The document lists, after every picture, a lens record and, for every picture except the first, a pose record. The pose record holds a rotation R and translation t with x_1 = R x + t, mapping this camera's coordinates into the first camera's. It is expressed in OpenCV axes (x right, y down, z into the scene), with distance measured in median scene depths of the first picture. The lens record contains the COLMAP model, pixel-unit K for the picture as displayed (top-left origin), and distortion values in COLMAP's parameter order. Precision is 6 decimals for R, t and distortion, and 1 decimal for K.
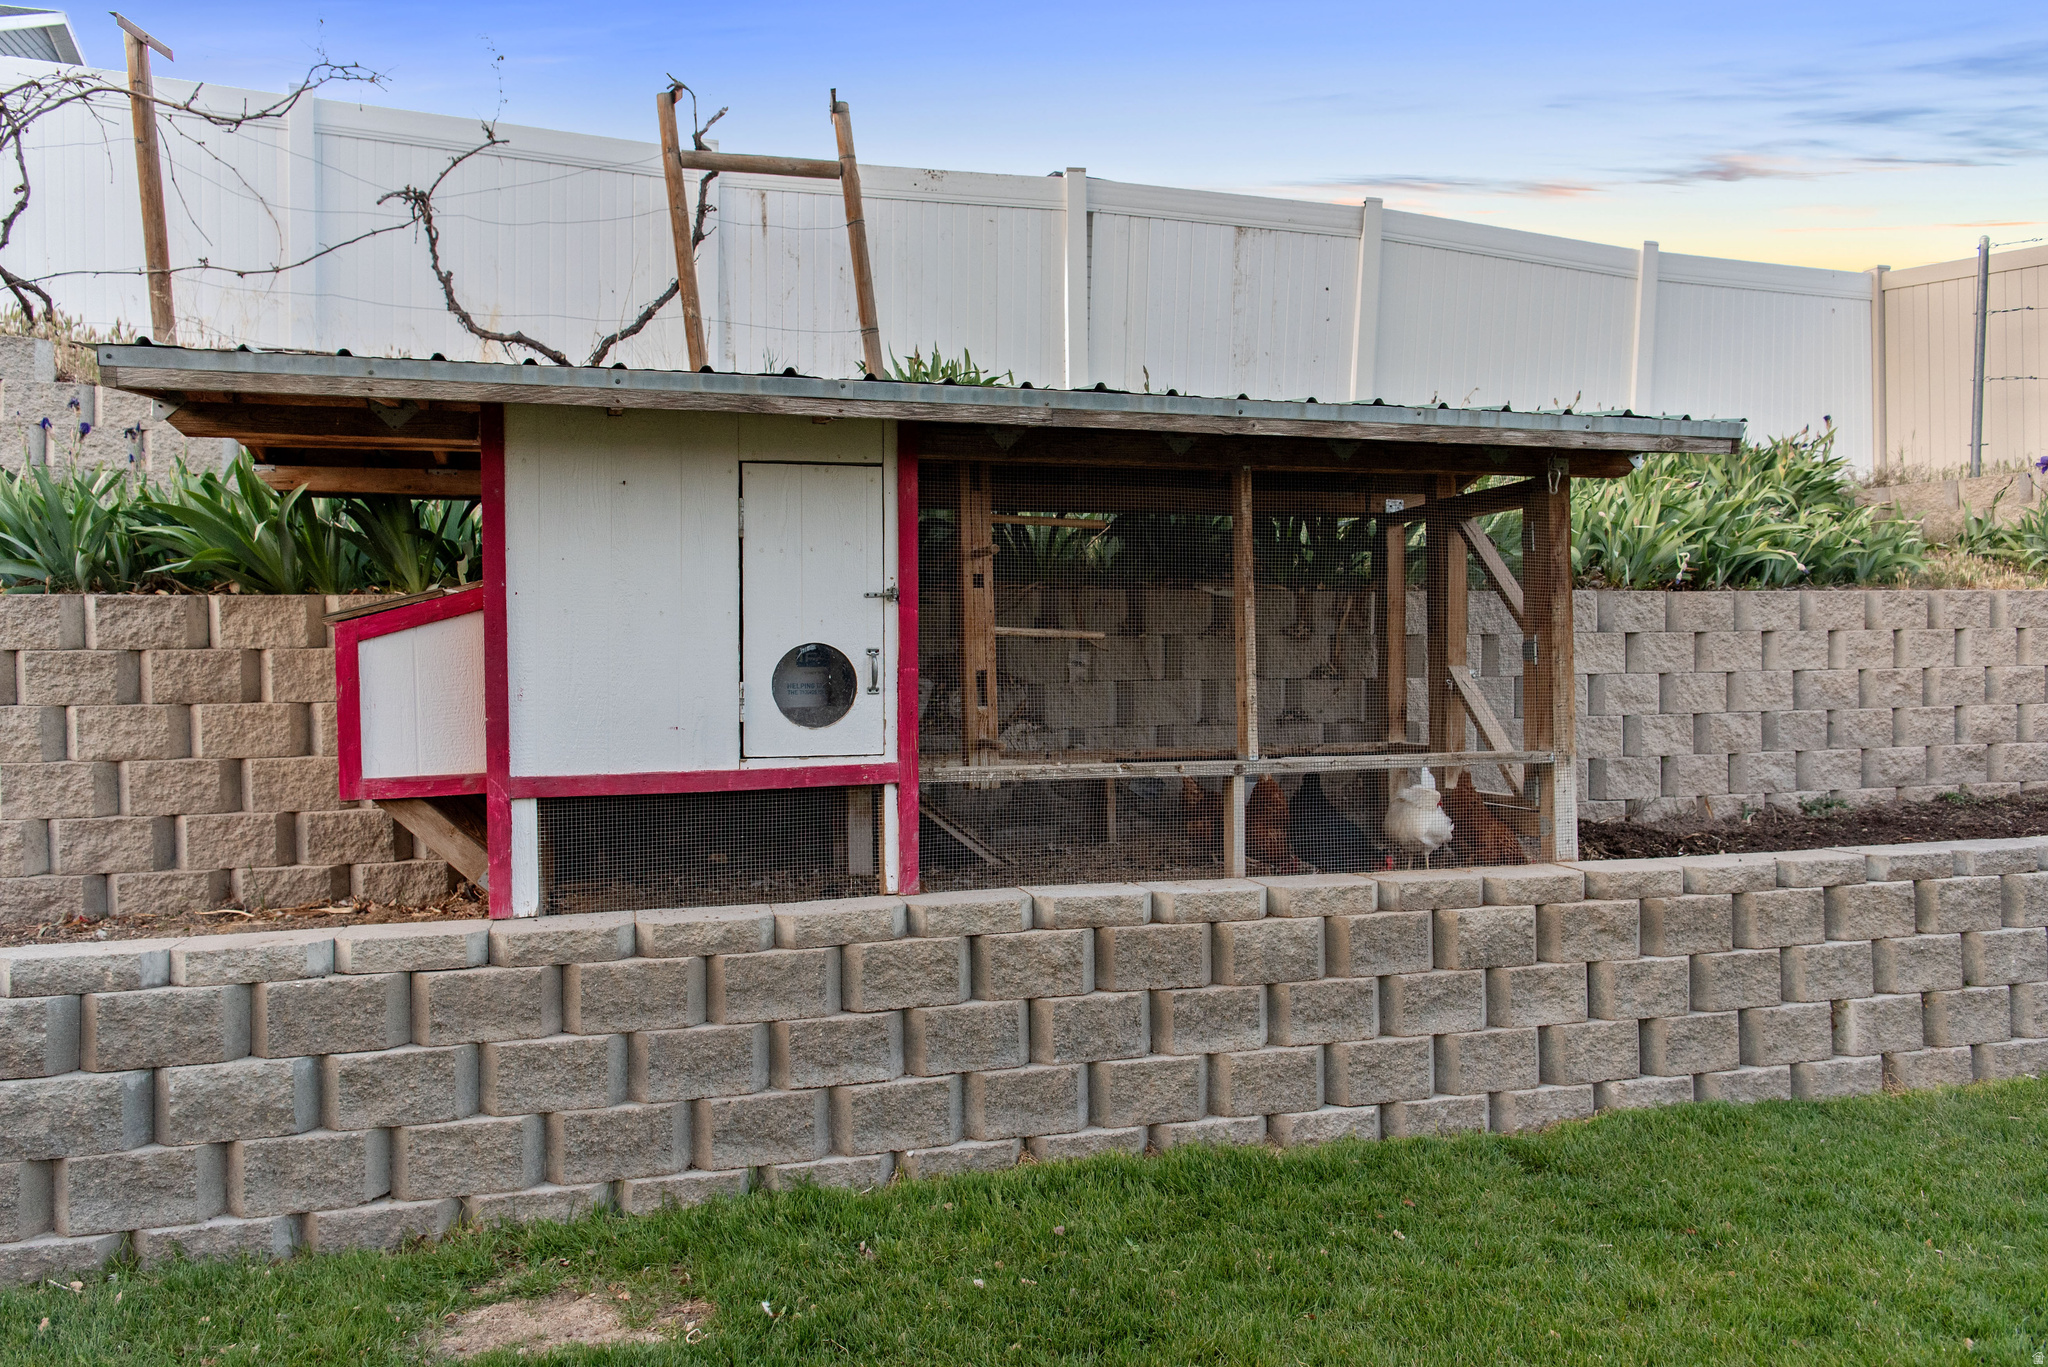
lens RADIAL K [[1398.8, 0, 1030.0], [0, 1398.8, 681.7], [0, 0, 1]] dist [0.001889, 0.003421]
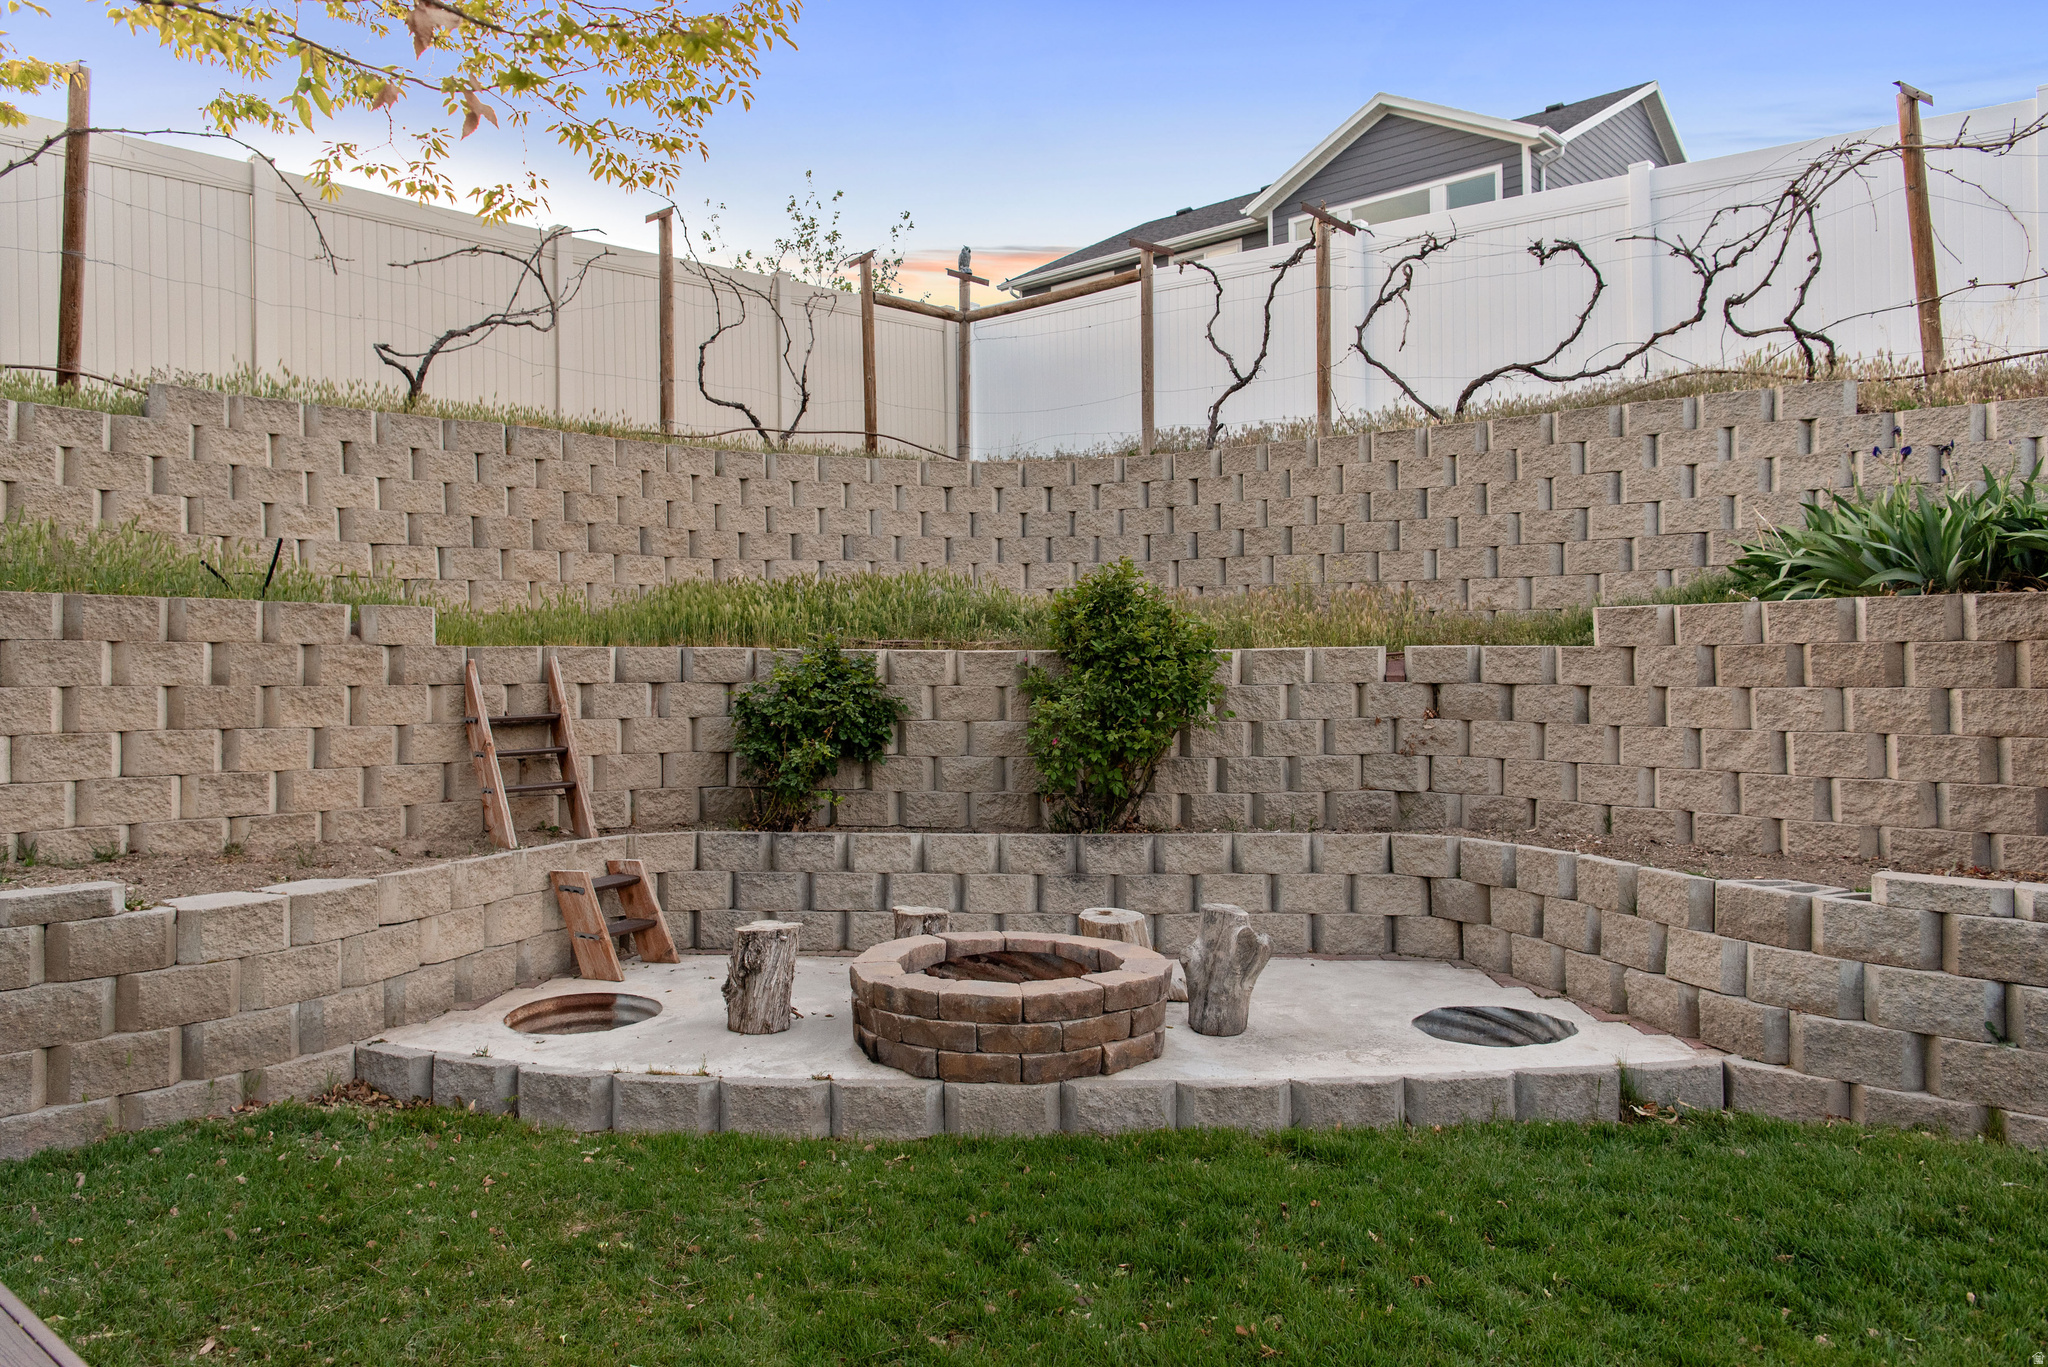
lens RADIAL K [[1398.8, 0, 1022.7], [0, 1398.8, 677.6], [0, 0, 1]] dist [0.001889, 0.003421]
pose [[0.559819, 0.011013, -0.828542, -0.144371], [-0.007771, 0.999937, 0.008041, 0.004671], [0.828578, 0.001937, 0.559870, -0.315317]]
